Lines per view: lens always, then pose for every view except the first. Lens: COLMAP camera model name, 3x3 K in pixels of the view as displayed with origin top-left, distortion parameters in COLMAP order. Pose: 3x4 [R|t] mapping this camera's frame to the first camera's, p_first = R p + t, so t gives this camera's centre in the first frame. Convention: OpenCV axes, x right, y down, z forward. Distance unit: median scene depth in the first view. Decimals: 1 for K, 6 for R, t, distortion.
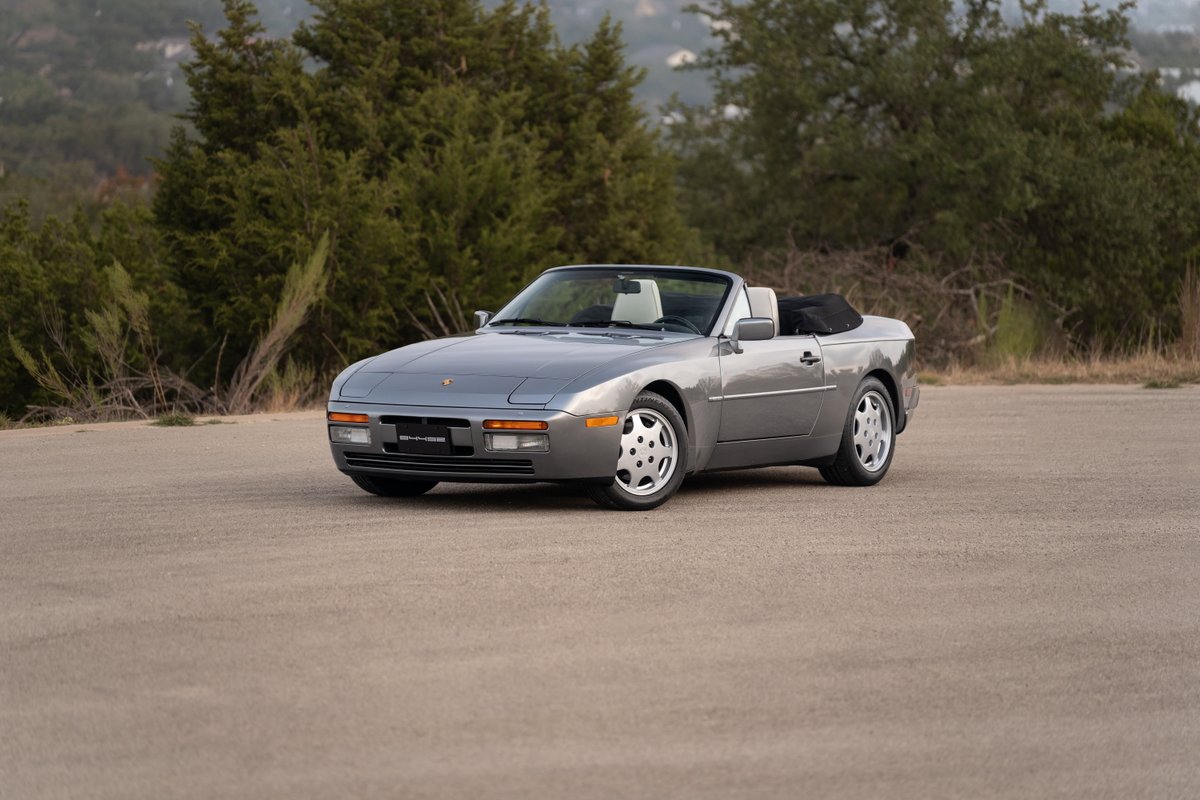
lens RADIAL K [[5114.7, 0, 600.6], [0, 5114.7, 397.9], [0, 0, 1]] dist [0.004374, 4.256946]
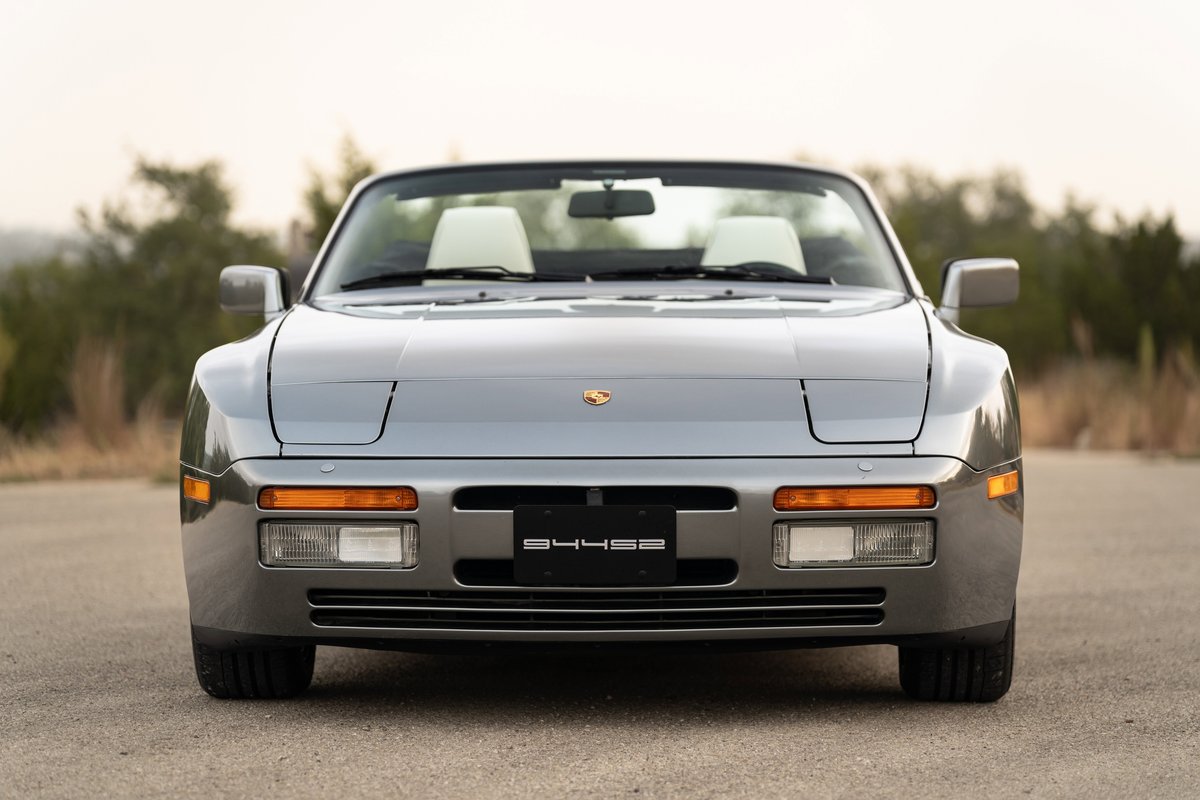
lens RADIAL K [[3594.5, 0, 599.4], [0, 3594.5, 400.7], [0, 0, 1]] dist [0.109301, 0.639700]
pose [[0.864326, -0.018469, 0.502592, -0.153017], [0.035662, 0.999061, -0.024616, 0.003646], [-0.501665, 0.039200, 0.864173, 0.705884]]
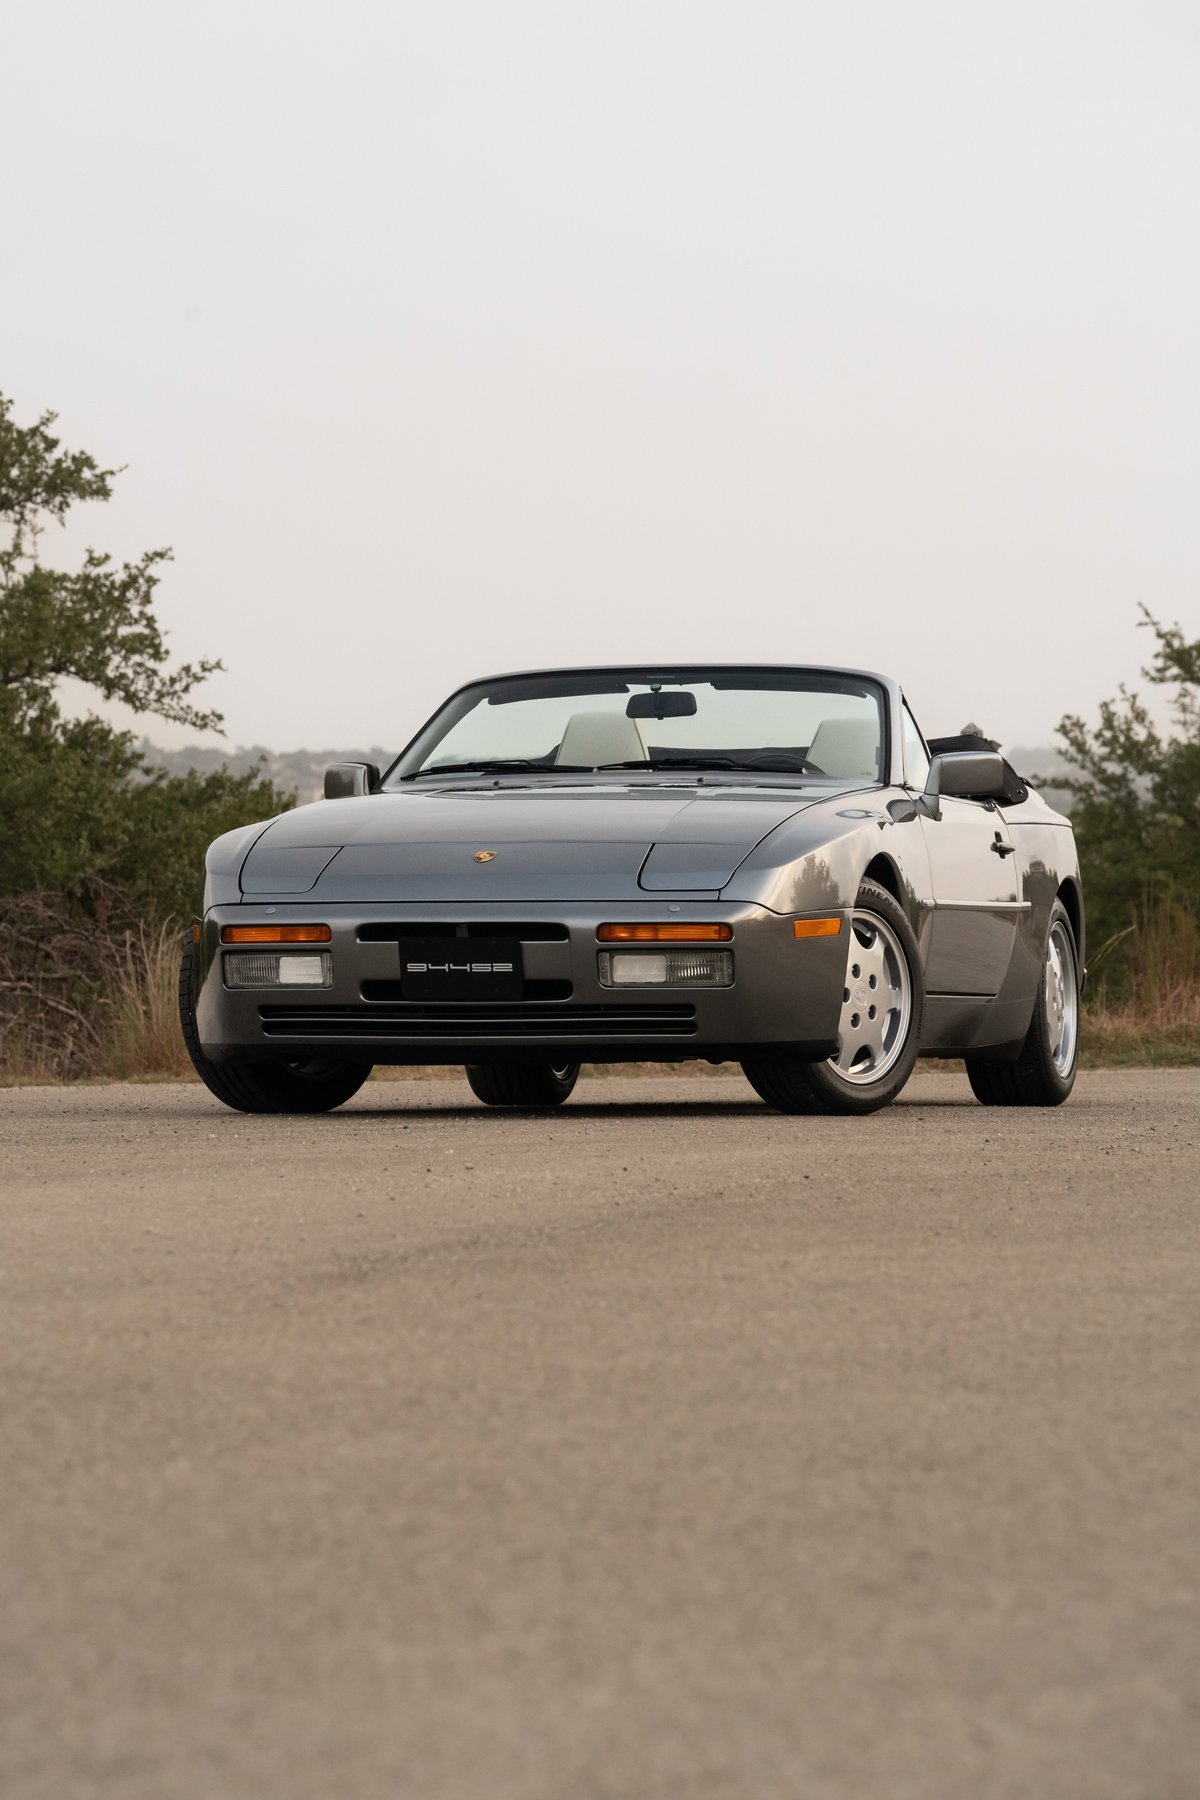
lens RADIAL K [[7672.1, 0, 599.2], [0, 7672.1, 899.1], [0, 0, 1]] dist [0.004374, 4.256946]
pose [[0.960799, -0.006686, 0.277166, -0.205820], [0.024777, 0.997780, -0.061821, 0.043092], [-0.276137, 0.066265, 0.958831, 0.269442]]
